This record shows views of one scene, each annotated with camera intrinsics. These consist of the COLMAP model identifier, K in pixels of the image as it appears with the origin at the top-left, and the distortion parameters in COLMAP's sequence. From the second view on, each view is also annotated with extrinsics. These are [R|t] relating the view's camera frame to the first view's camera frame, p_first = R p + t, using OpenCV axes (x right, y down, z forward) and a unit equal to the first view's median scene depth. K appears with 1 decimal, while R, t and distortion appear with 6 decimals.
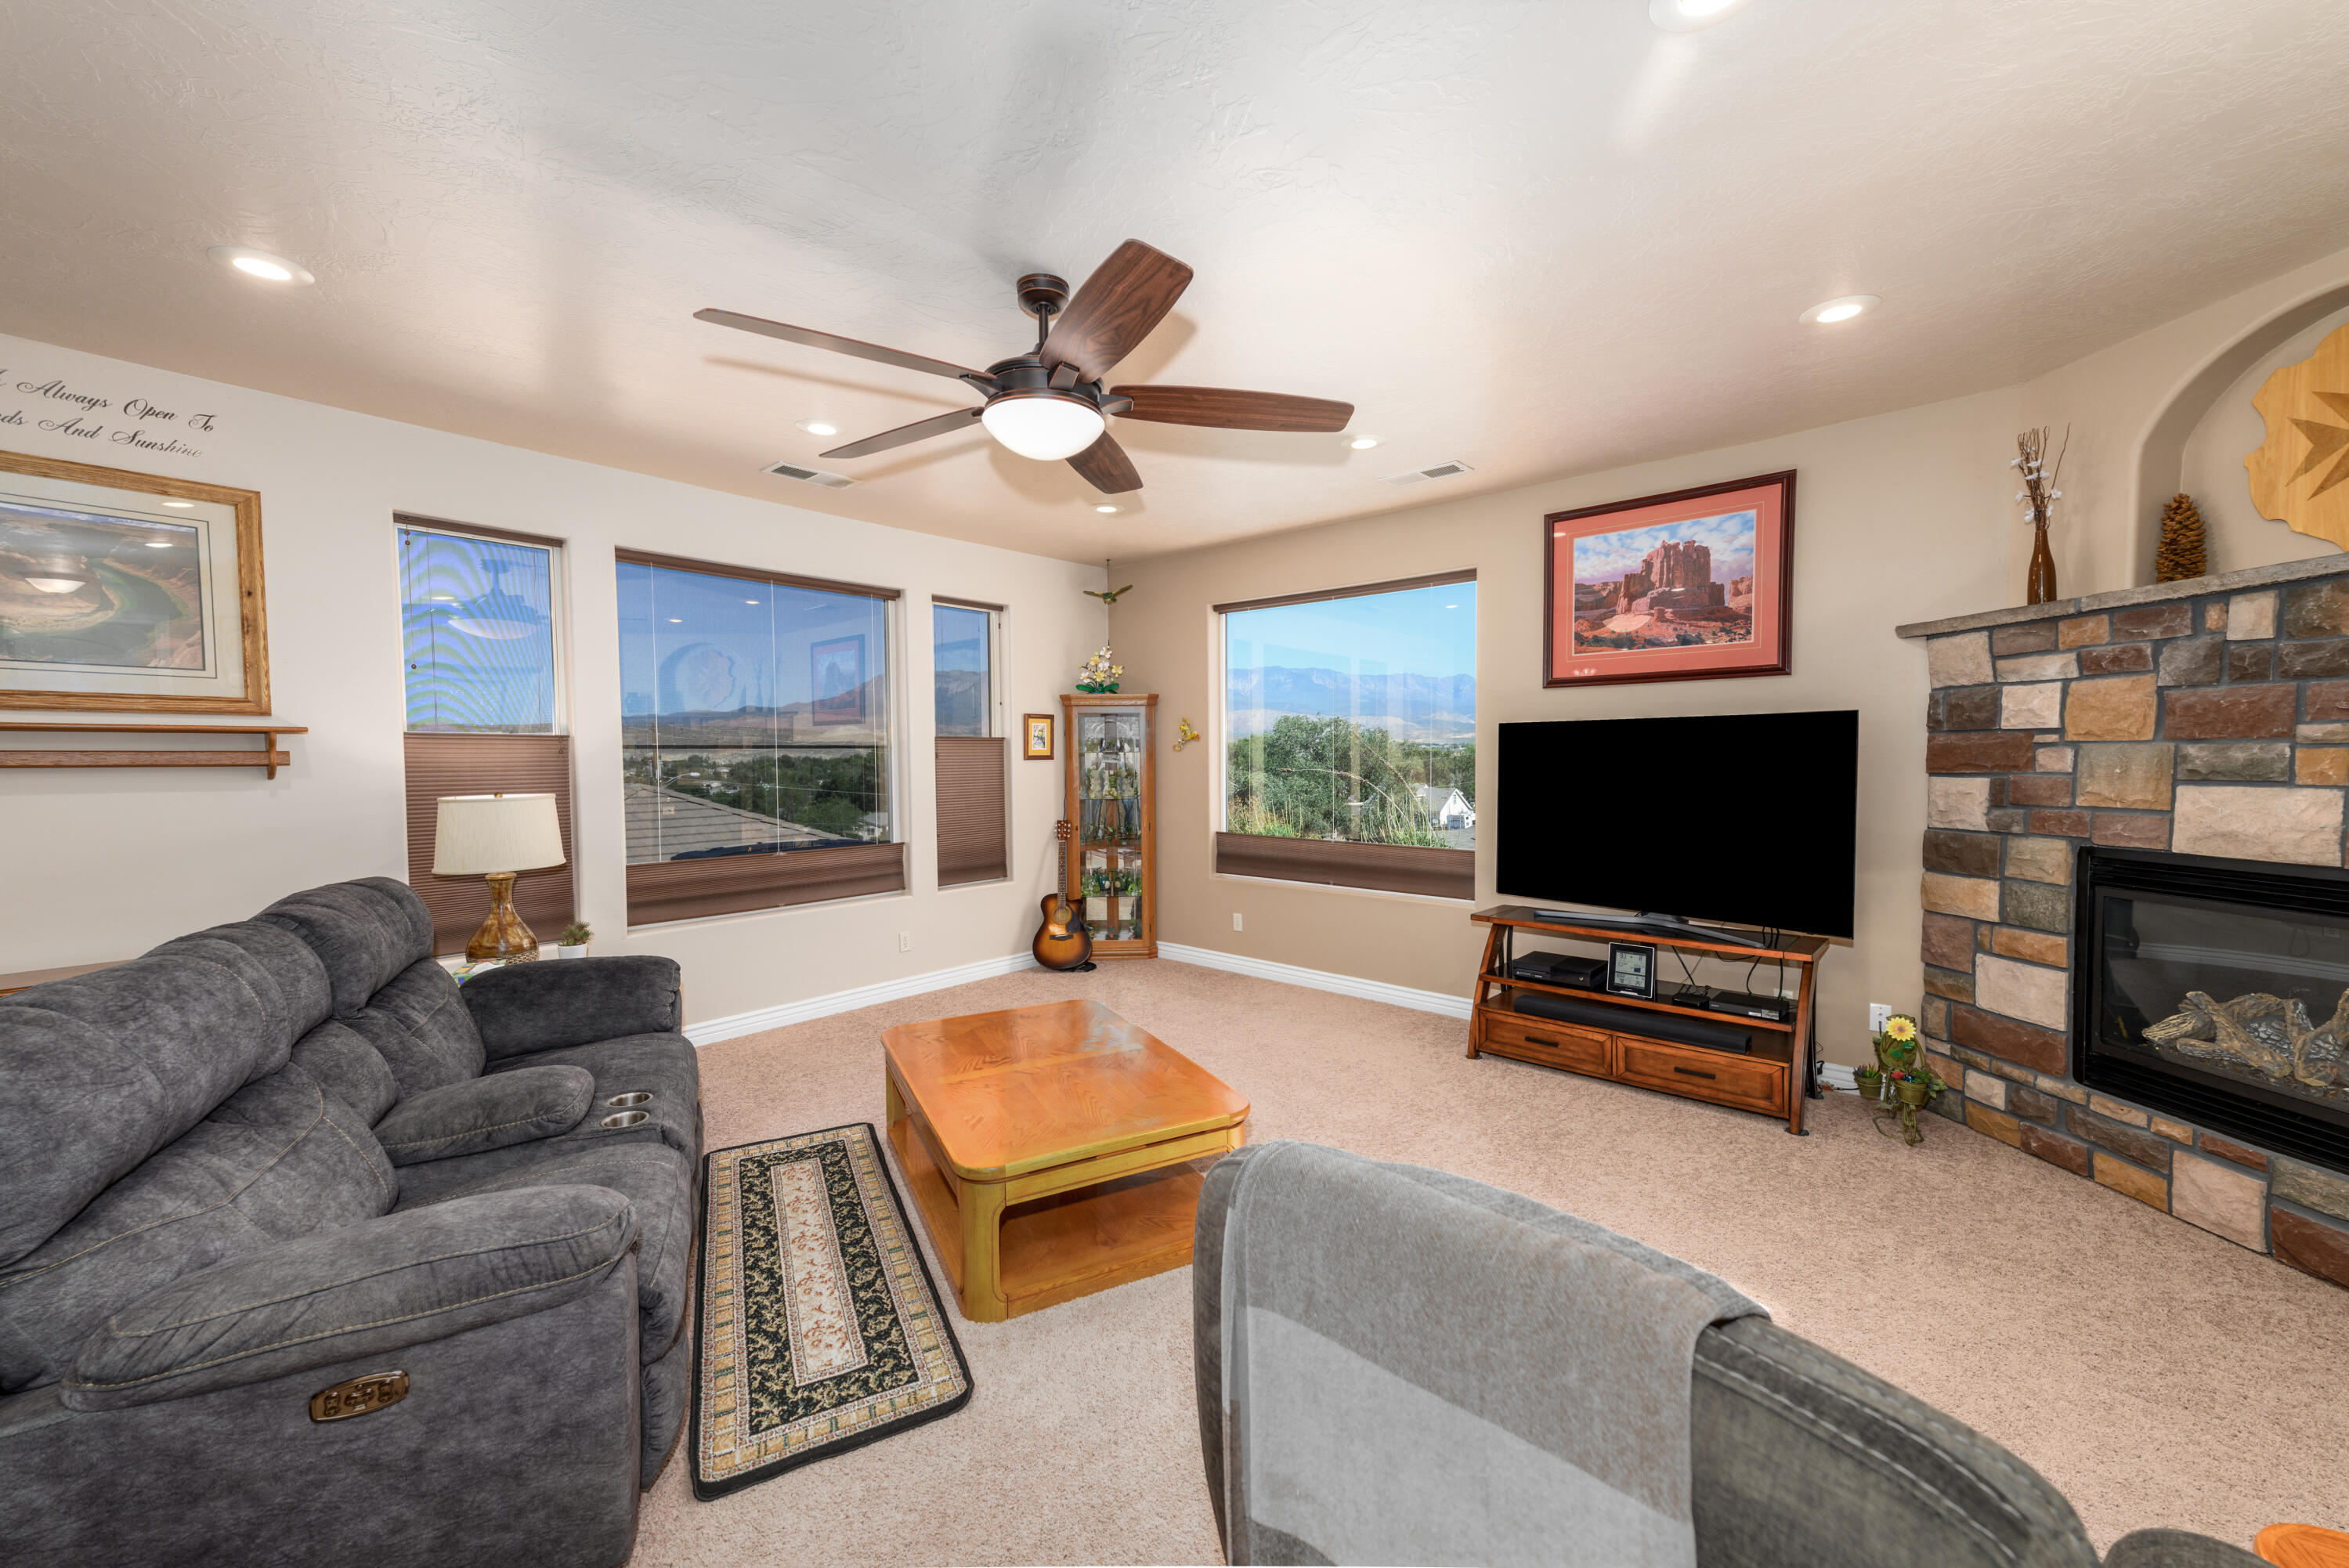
lens RADIAL K [[921.9, 0, 1174.5], [0, 921.9, 784.0], [0, 0, 1]] dist [0.034461, 0.000207]
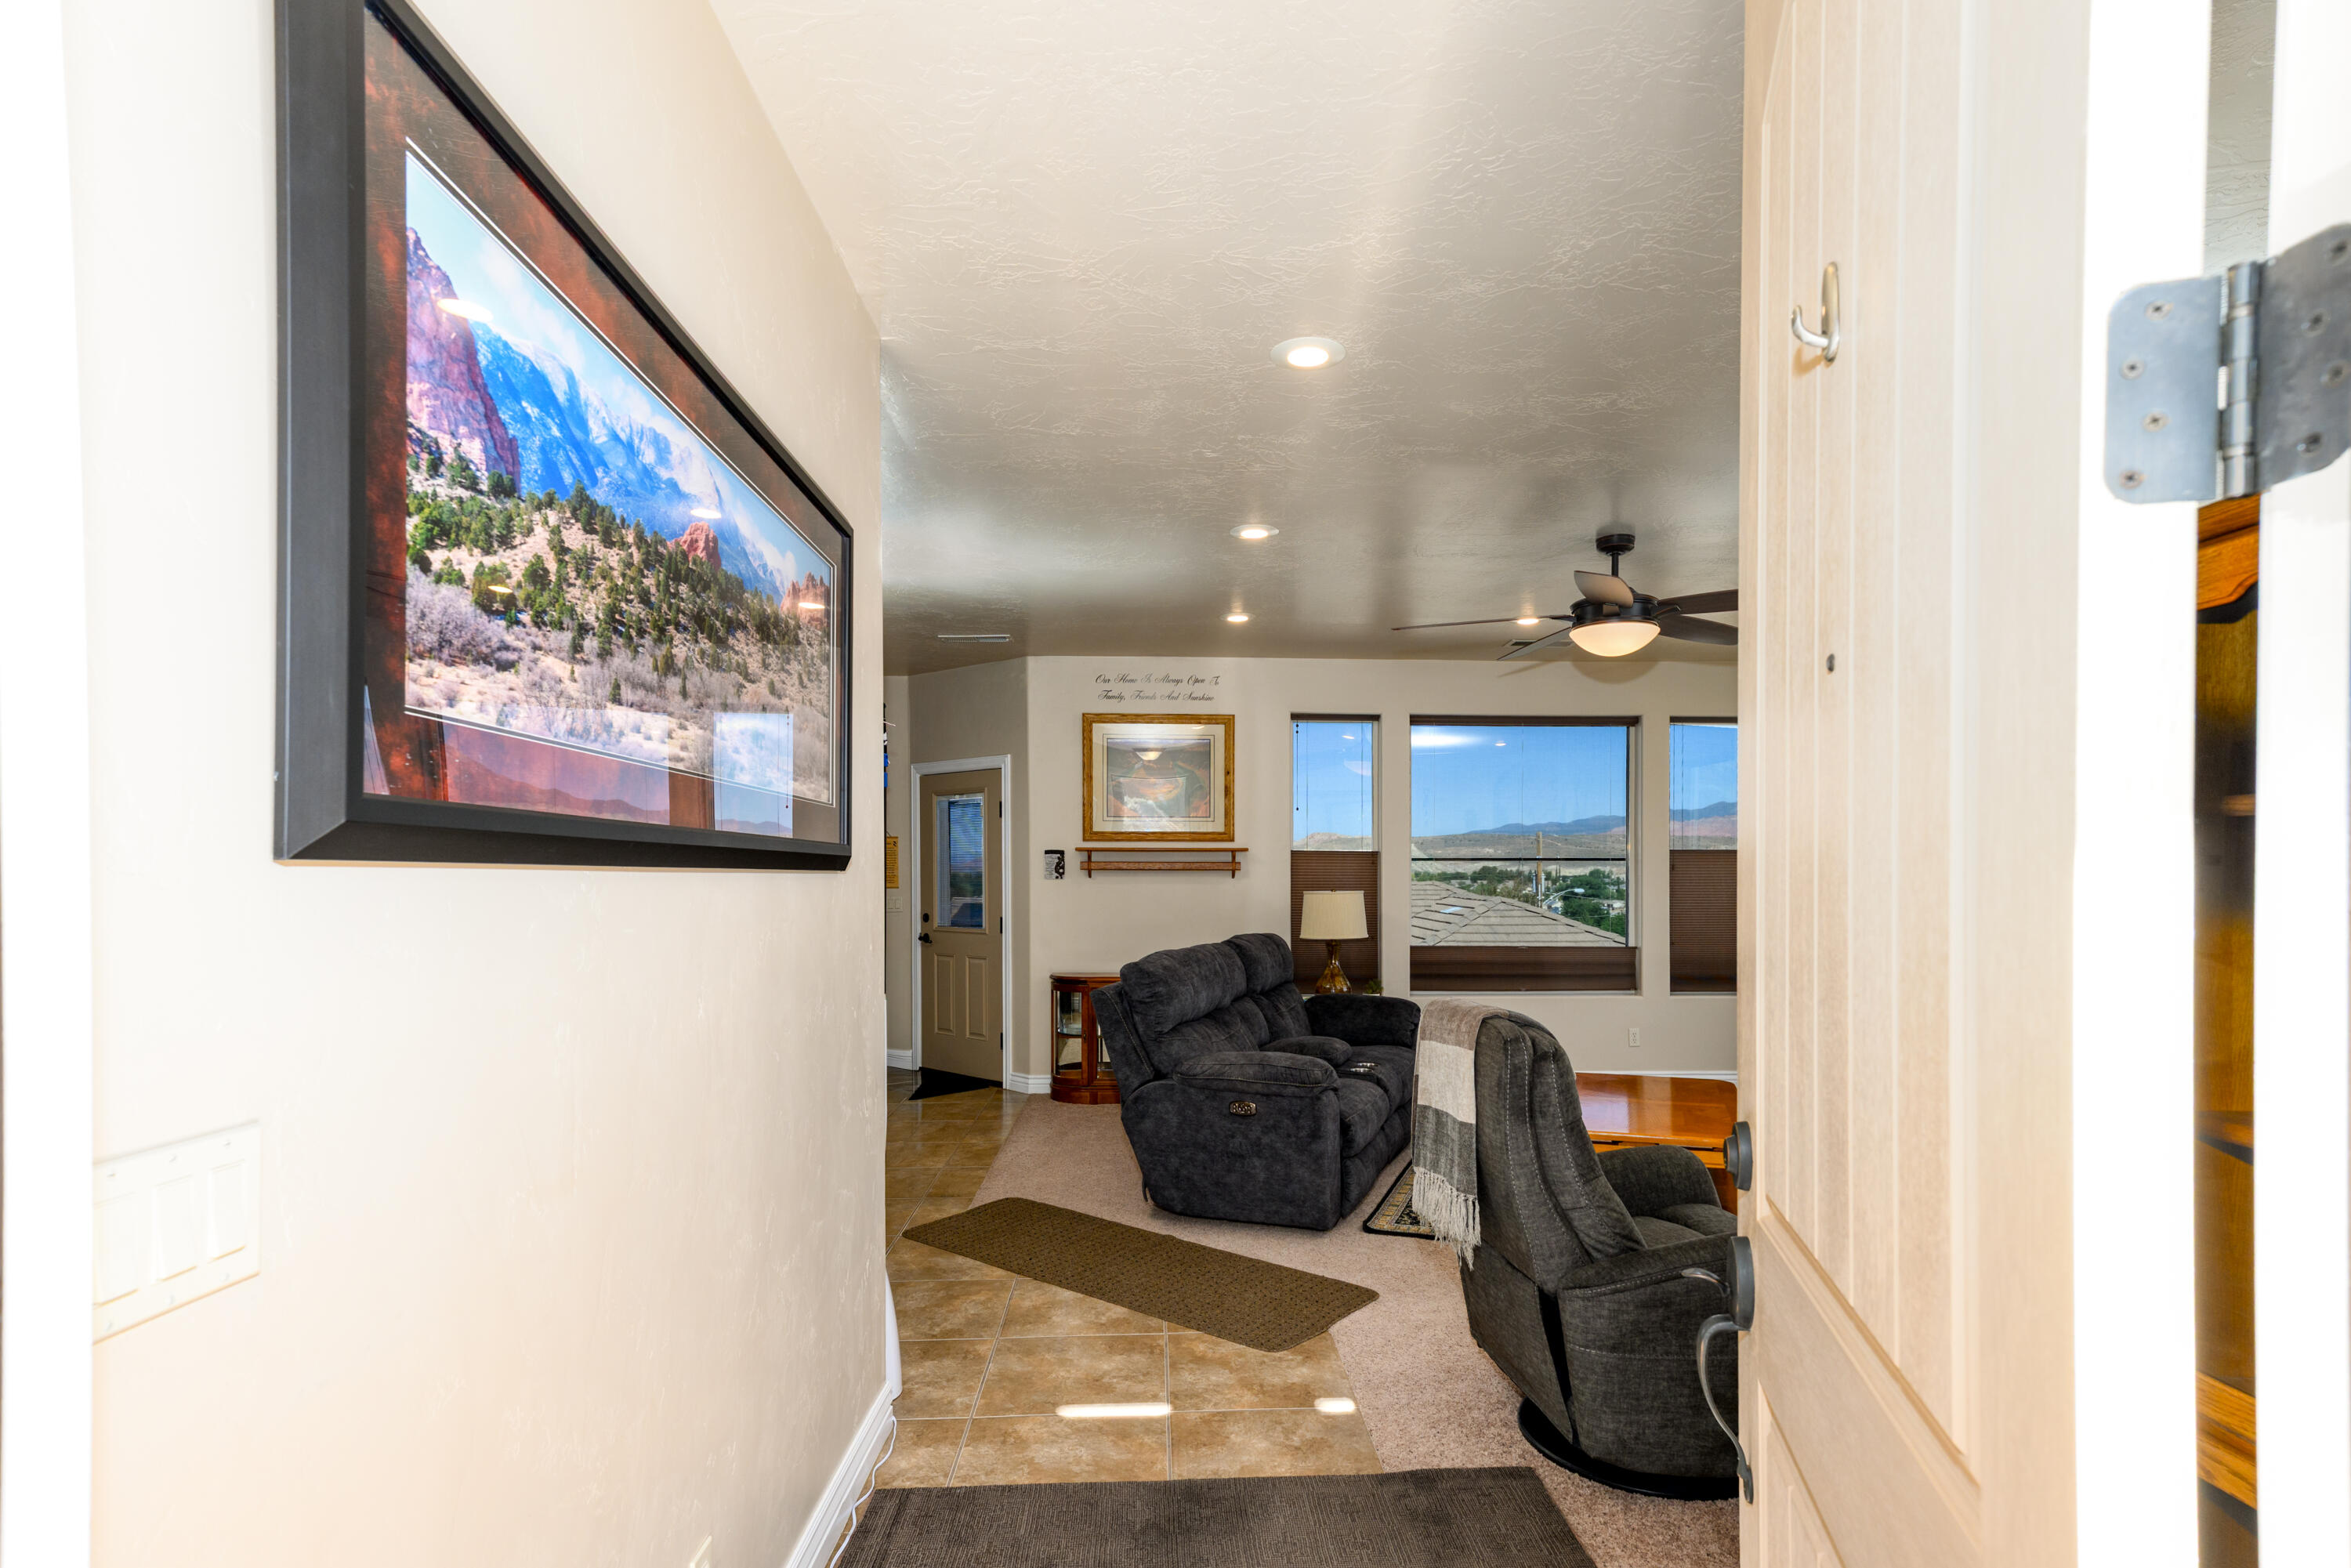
lens RADIAL K [[959.4, 0, 1182.2], [0, 959.4, 866.6], [0, 0, 1]] dist [0.000488, 0.000050]
pose [[0.681109, 0.007245, -0.732146, 0.284630], [-0.031137, 0.999333, -0.019078, 0.010930], [0.731519, 0.035791, 0.680881, -0.277955]]
